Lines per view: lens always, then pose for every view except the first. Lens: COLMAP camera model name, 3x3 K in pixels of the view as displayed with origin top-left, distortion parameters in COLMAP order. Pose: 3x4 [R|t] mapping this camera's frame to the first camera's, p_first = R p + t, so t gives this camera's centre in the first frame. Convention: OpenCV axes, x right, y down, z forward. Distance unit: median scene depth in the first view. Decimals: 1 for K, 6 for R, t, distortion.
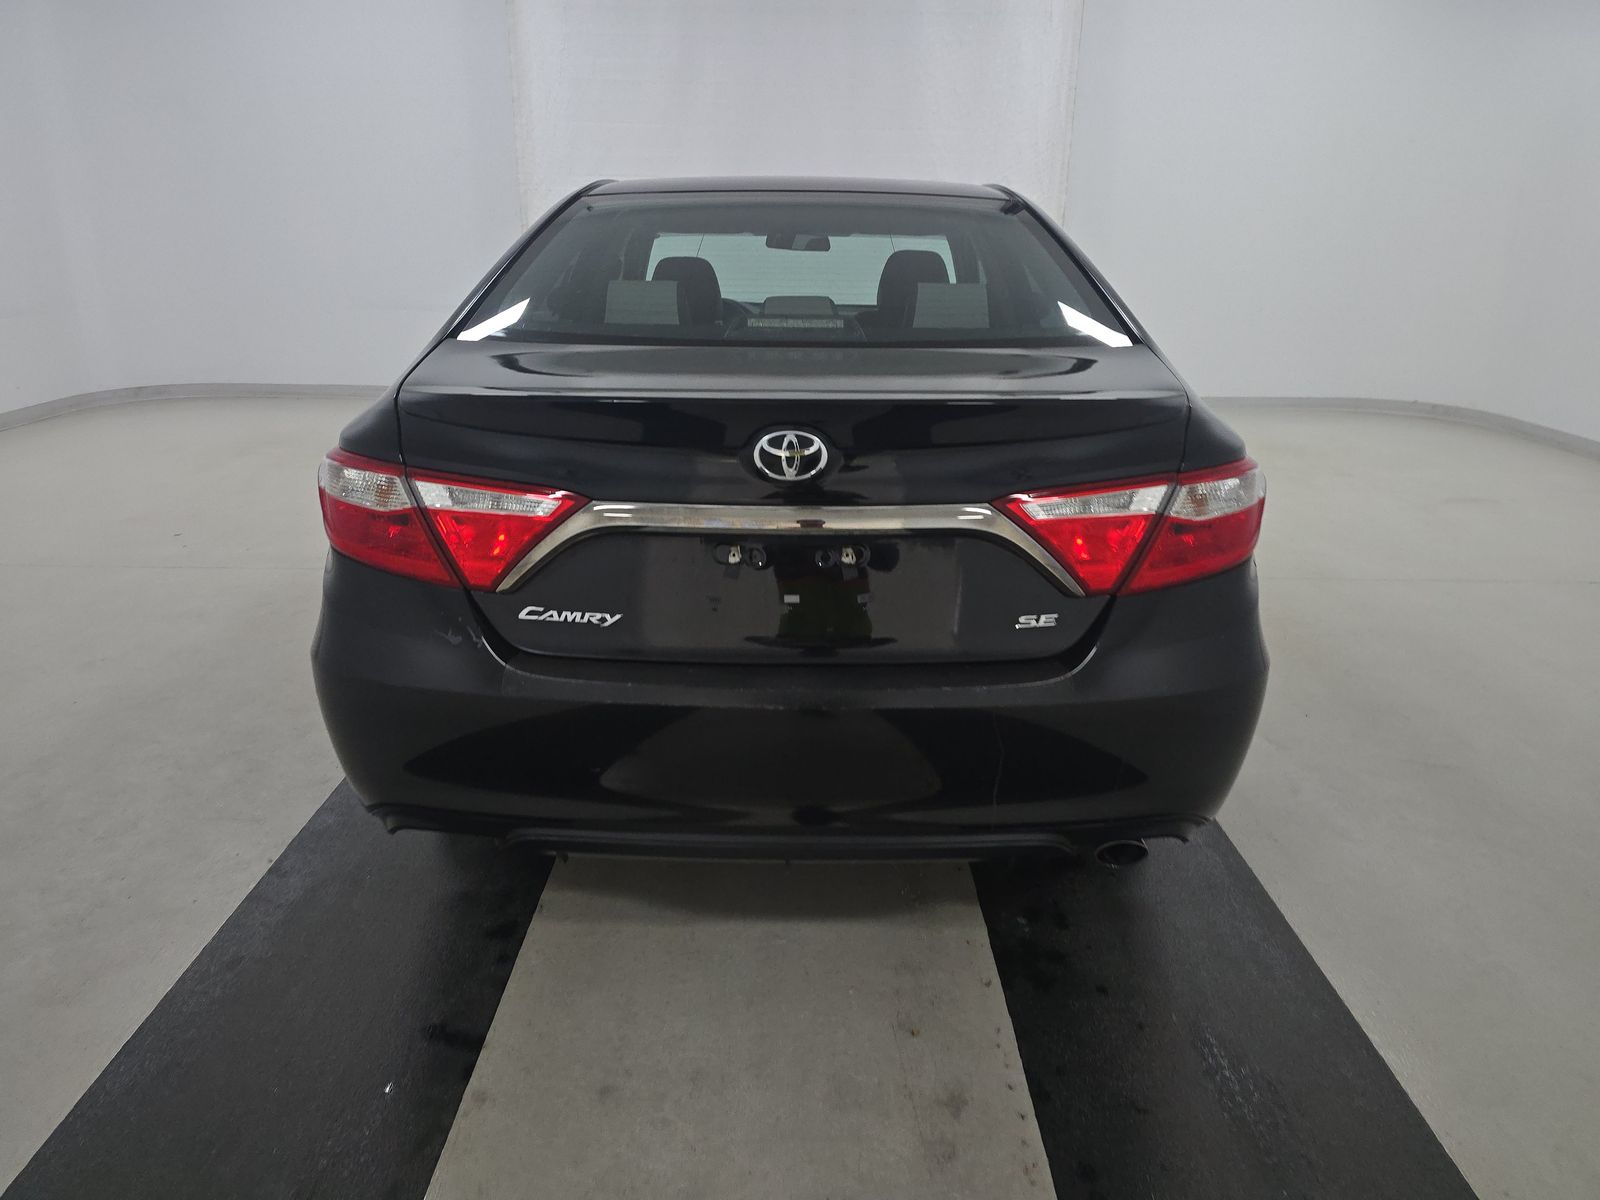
lens RADIAL K [[1067.9, 0, 800.0], [0, 1067.9, 600.0], [0, 0, 1]] dist [-0.002335, 0.000116]
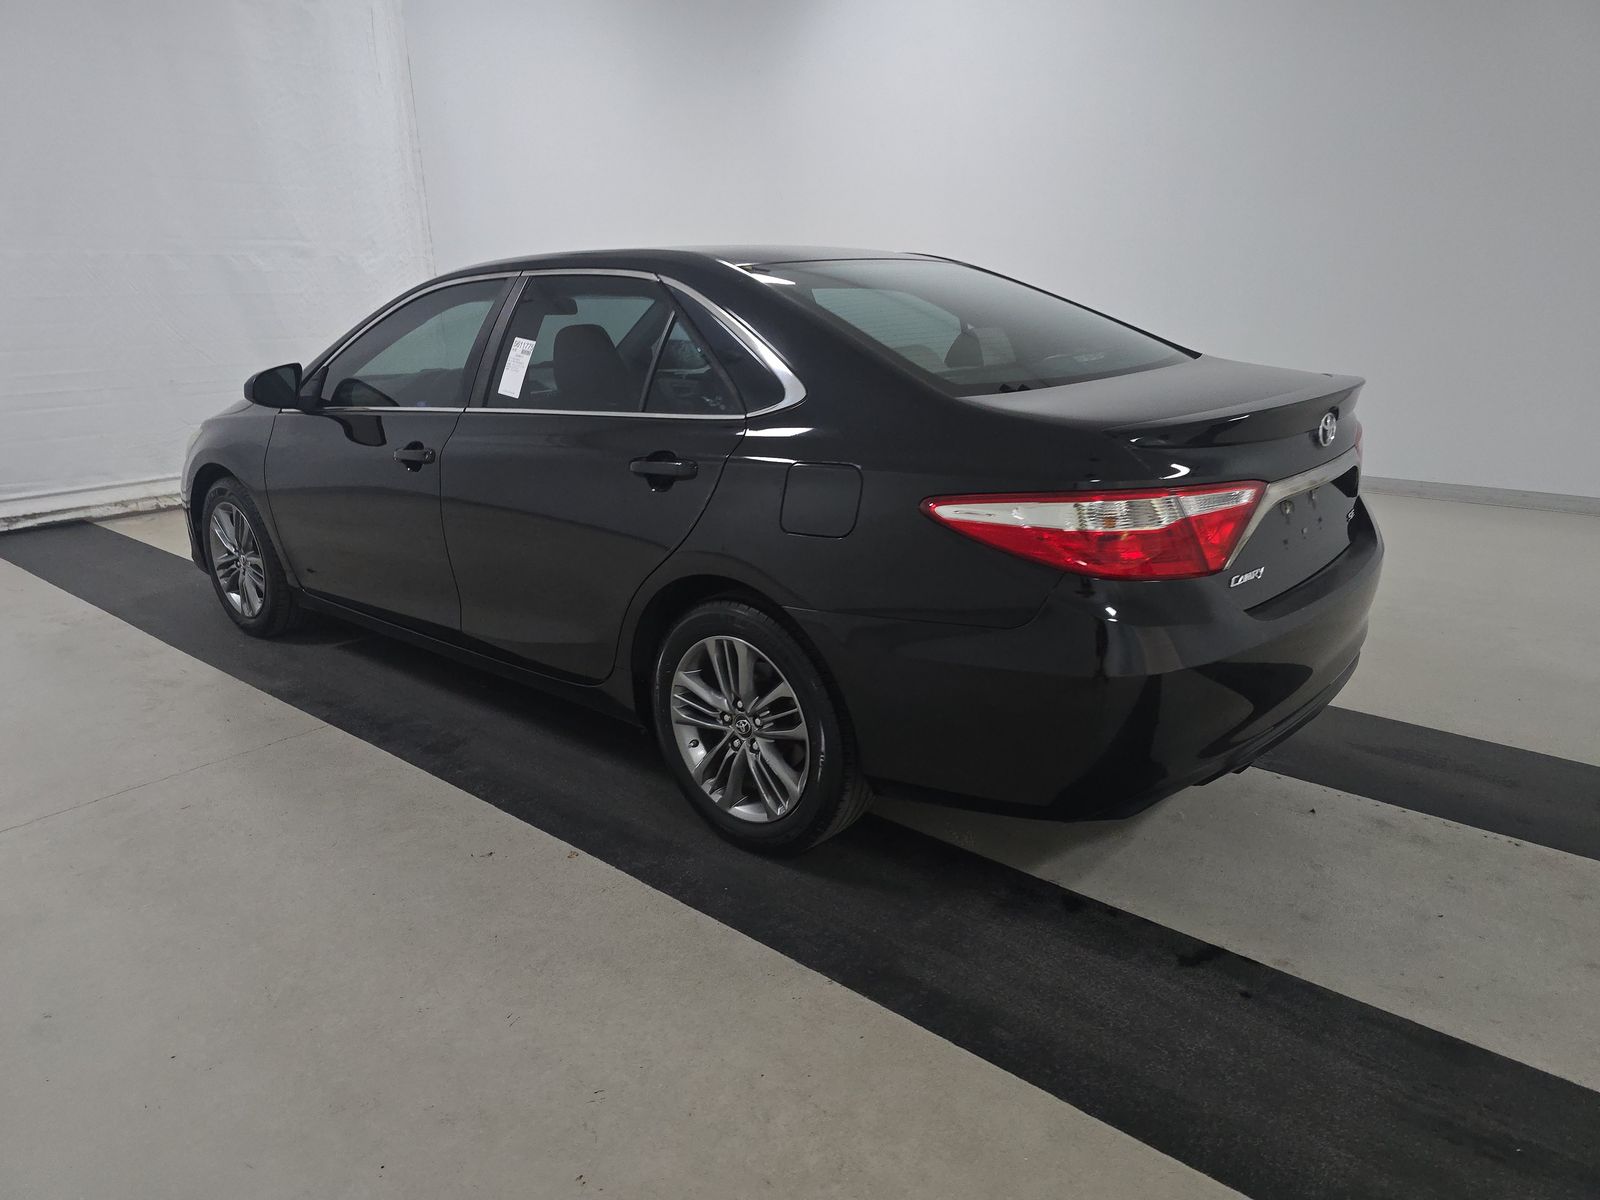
lens RADIAL K [[1067.9, 0, 800.0], [0, 1067.9, 600.0], [0, 0, 1]] dist [-0.002335, 0.000116]
pose [[0.649775, -0.227583, 0.725258, -0.867976], [0.261385, 0.962840, 0.067955, -0.108783], [-0.713772, 0.145416, 0.685116, 0.274802]]
